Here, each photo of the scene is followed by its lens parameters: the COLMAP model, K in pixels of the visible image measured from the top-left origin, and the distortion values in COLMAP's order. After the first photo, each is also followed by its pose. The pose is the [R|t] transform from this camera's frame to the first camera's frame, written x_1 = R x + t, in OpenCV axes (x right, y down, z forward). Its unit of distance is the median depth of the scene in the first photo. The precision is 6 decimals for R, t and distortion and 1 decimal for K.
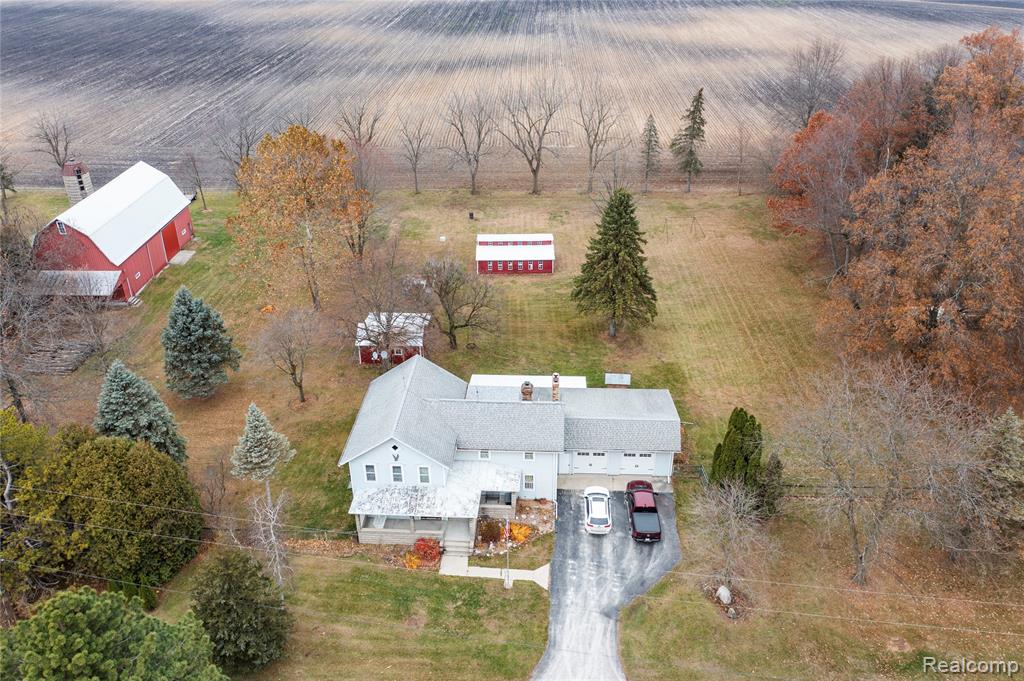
lens RADIAL K [[805.6, 0, 510.3], [0, 805.6, 341.3], [0, 0, 1]] dist [-0.027529, 0.006789]
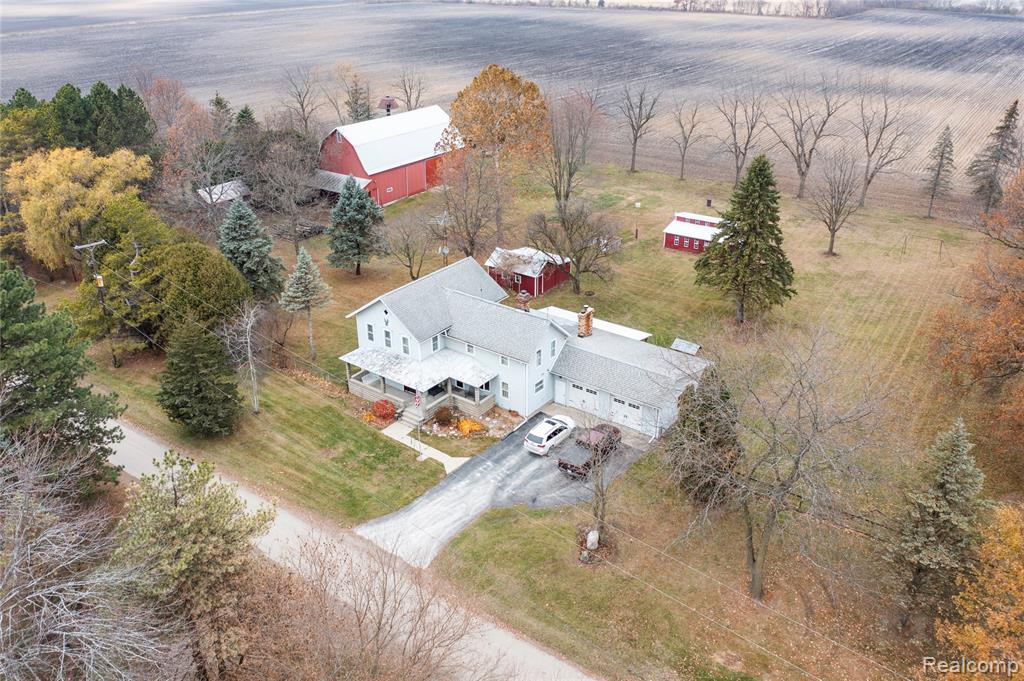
lens RADIAL K [[805.6, 0, 512.9], [0, 805.6, 339.2], [0, 0, 1]] dist [-0.027529, 0.006789]
pose [[0.831499, 0.244747, -0.498706, 0.533917], [-0.272763, 0.961926, 0.017297, 0.095646], [0.483952, 0.121647, 0.866598, 0.123284]]
